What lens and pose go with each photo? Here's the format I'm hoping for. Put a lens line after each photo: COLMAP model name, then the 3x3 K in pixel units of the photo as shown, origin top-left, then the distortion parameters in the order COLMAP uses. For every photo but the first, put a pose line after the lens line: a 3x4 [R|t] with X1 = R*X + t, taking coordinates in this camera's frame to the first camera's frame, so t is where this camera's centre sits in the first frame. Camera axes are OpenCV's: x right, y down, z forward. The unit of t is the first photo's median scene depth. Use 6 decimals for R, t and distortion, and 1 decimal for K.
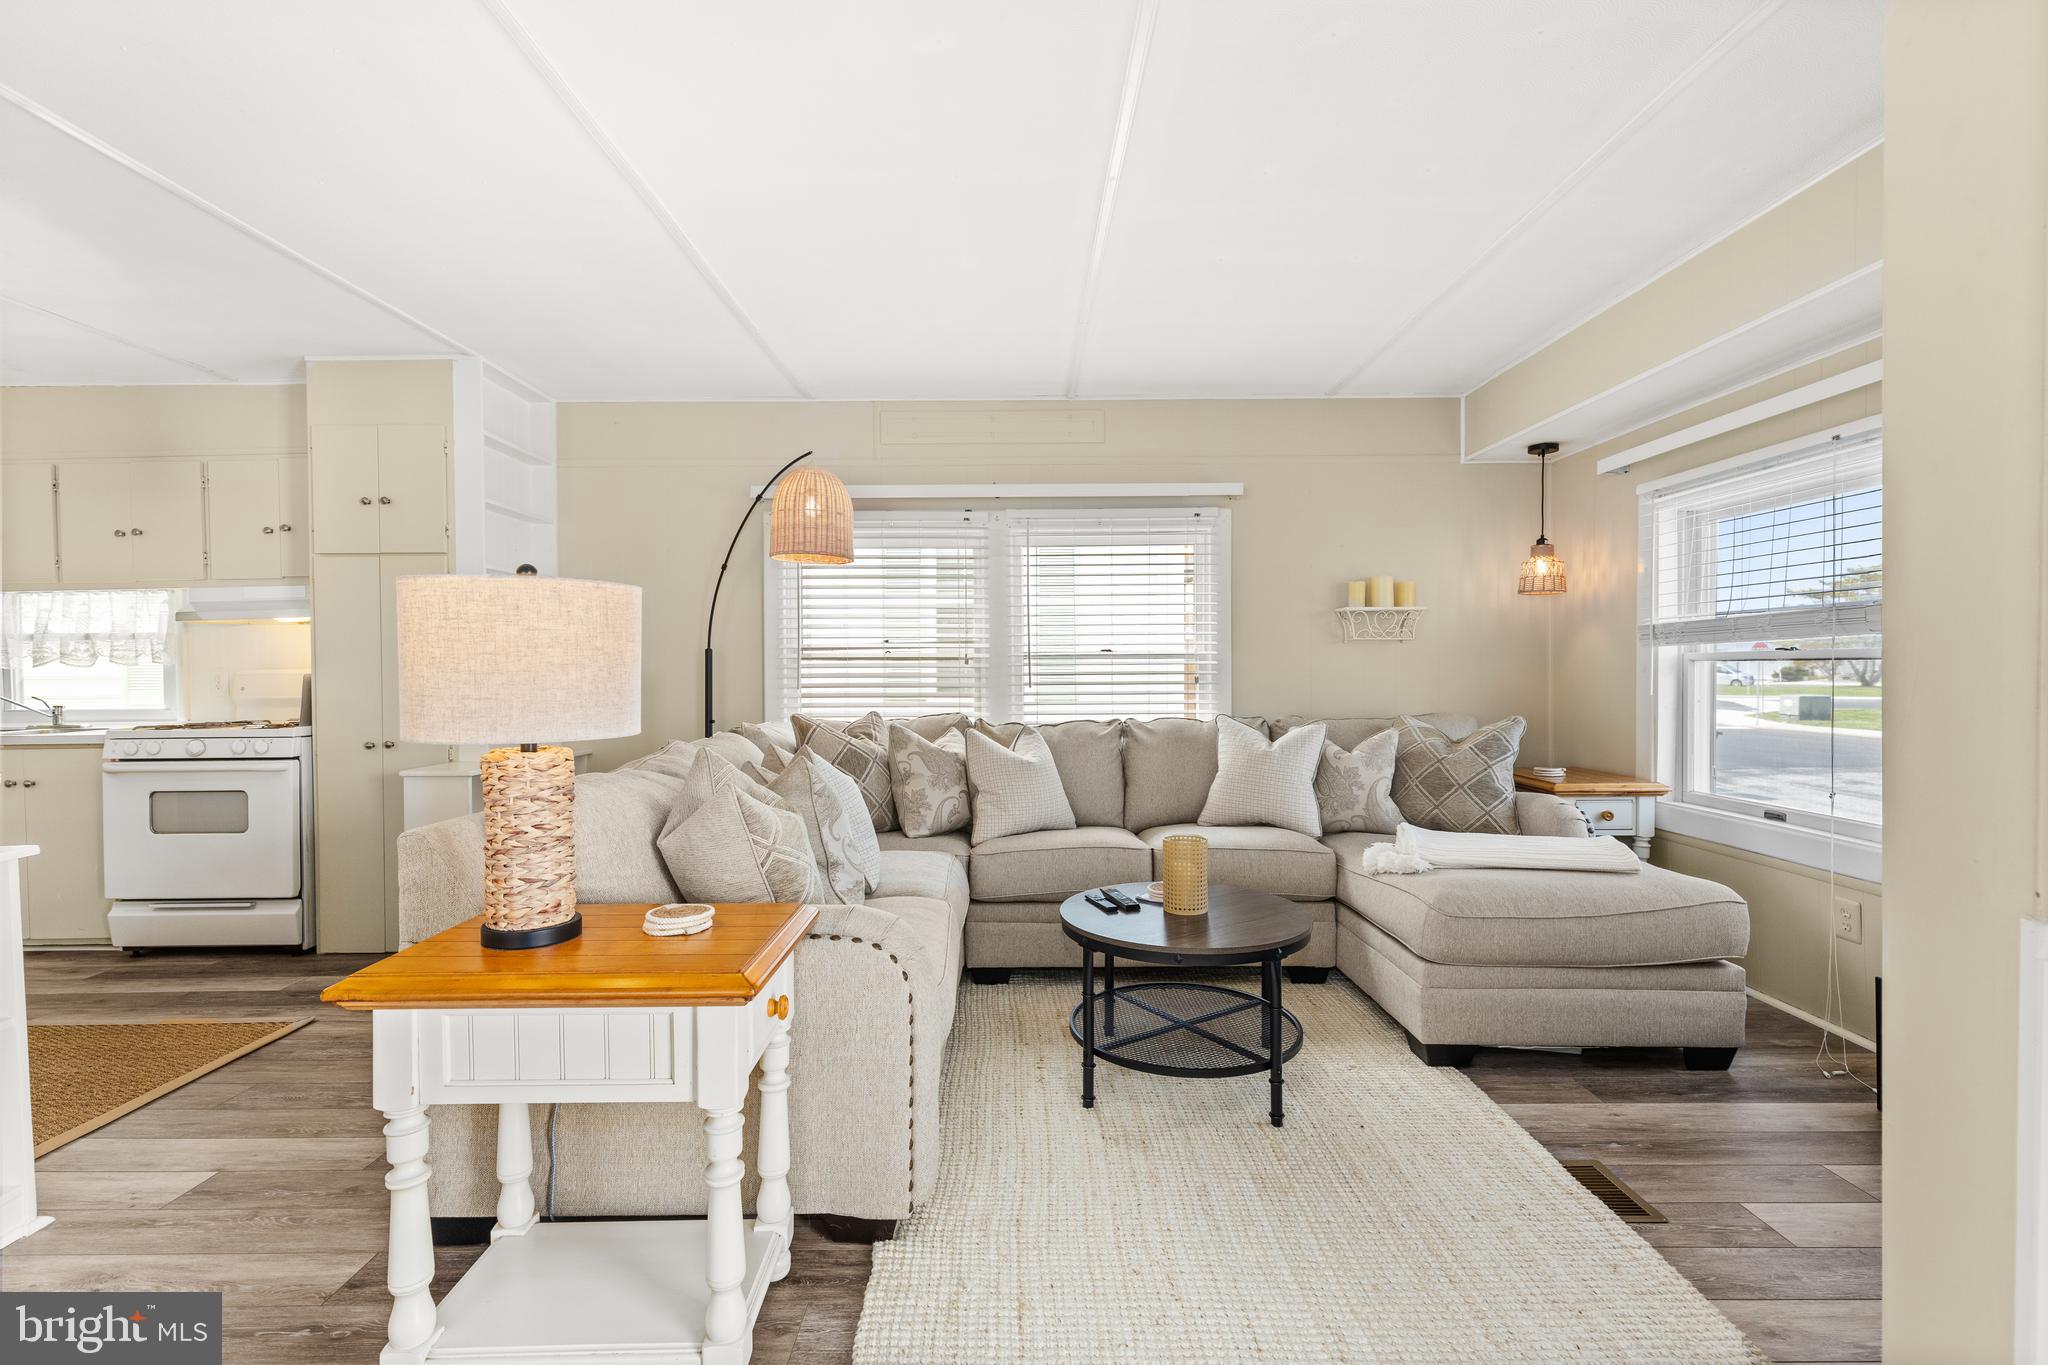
lens RADIAL K [[931.8, 0, 1044.9], [0, 931.8, 685.3], [0, 0, 1]] dist [0.005281, 0.000398]
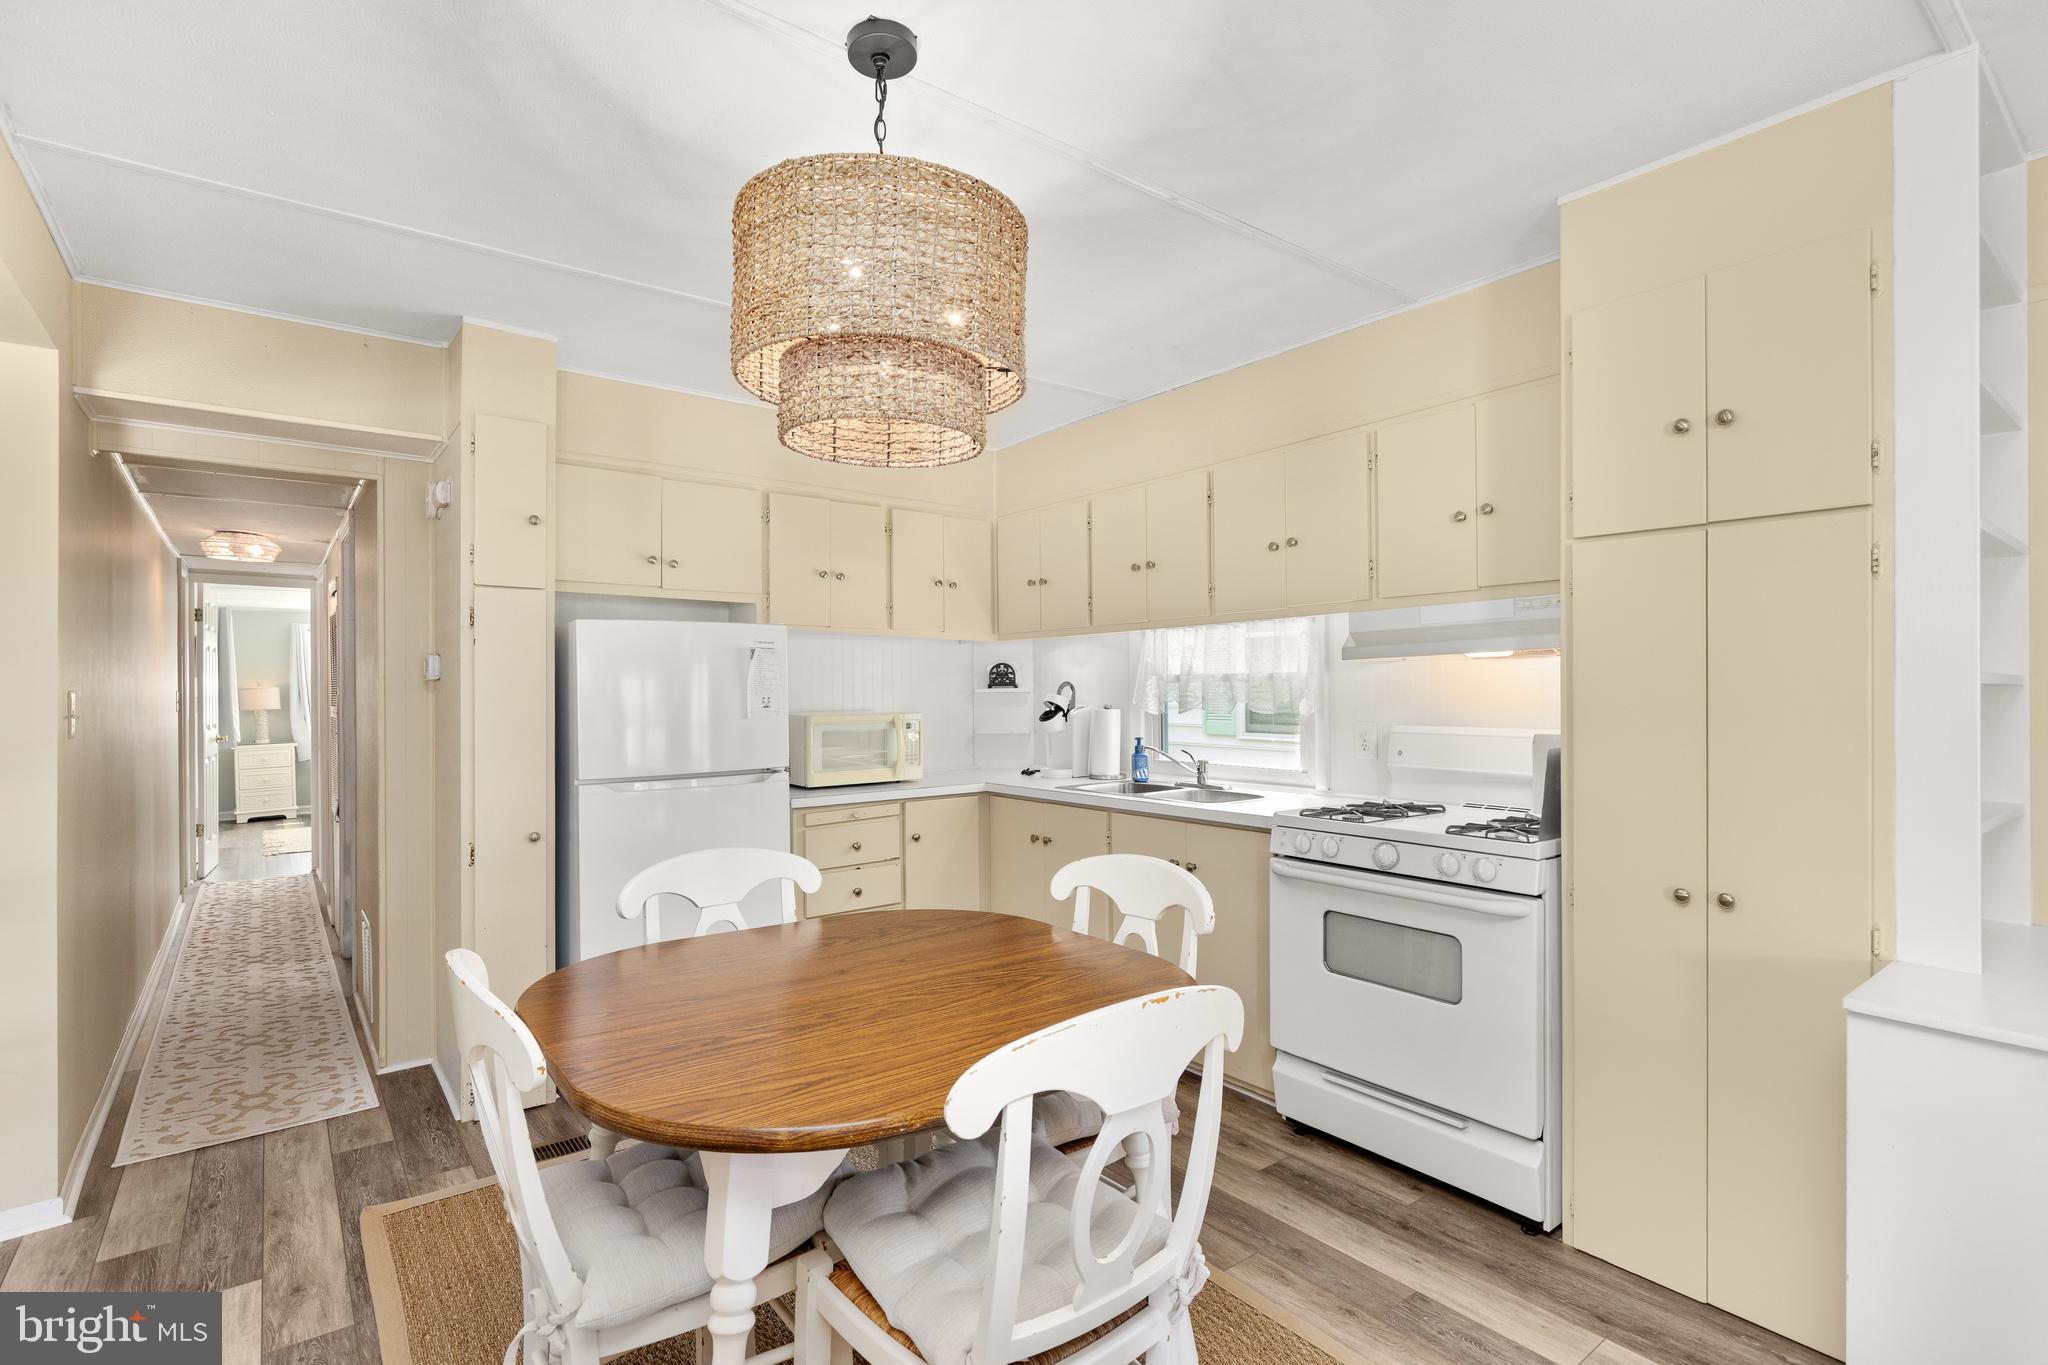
lens RADIAL K [[969.5, 0, 1008.0], [0, 969.5, 694.9], [0, 0, 1]] dist [0.000231, 0.001728]
pose [[0.601763, 0.011626, -0.798590, -0.522533], [-0.015140, 0.999880, 0.003149, -0.042935], [0.798531, 0.010196, 0.601867, 0.378265]]
